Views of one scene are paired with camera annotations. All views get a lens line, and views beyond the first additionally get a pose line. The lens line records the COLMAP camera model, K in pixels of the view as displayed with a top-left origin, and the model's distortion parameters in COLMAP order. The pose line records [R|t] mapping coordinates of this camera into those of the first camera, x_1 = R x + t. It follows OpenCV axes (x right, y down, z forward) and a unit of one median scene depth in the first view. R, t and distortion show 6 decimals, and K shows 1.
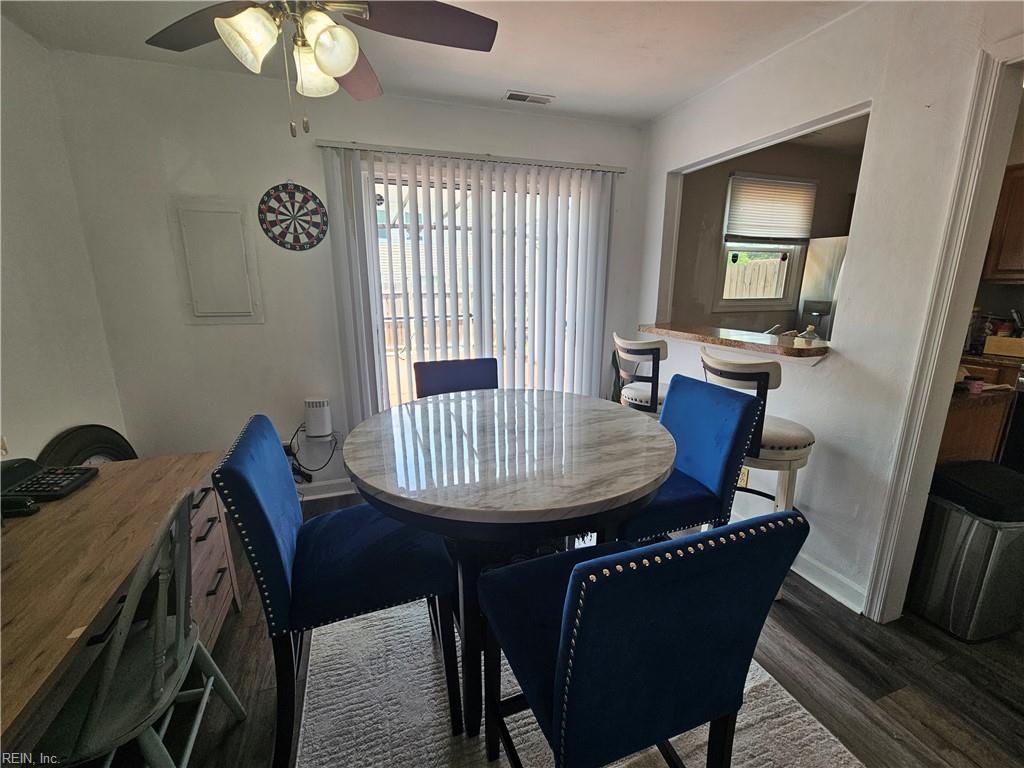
lens RADIAL K [[424.0, 0, 511.1], [0, 424.0, 381.6], [0, 0, 1]] dist [0.001123, -0.000579]
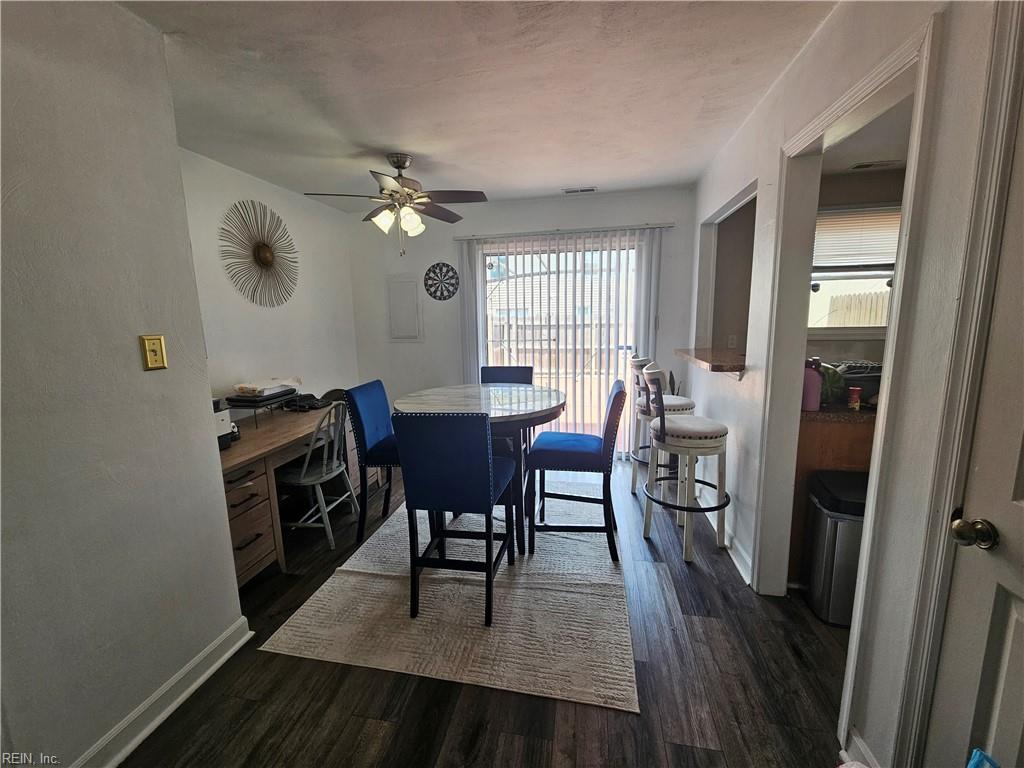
lens RADIAL K [[424.0, 0, 509.5], [0, 424.0, 383.7], [0, 0, 1]] dist [0.001123, -0.000579]
pose [[0.866848, 0.060877, -0.494841, 0.599868], [-0.093535, 0.994752, -0.041474, 0.069825], [0.489720, 0.082237, 0.867993, -0.320717]]
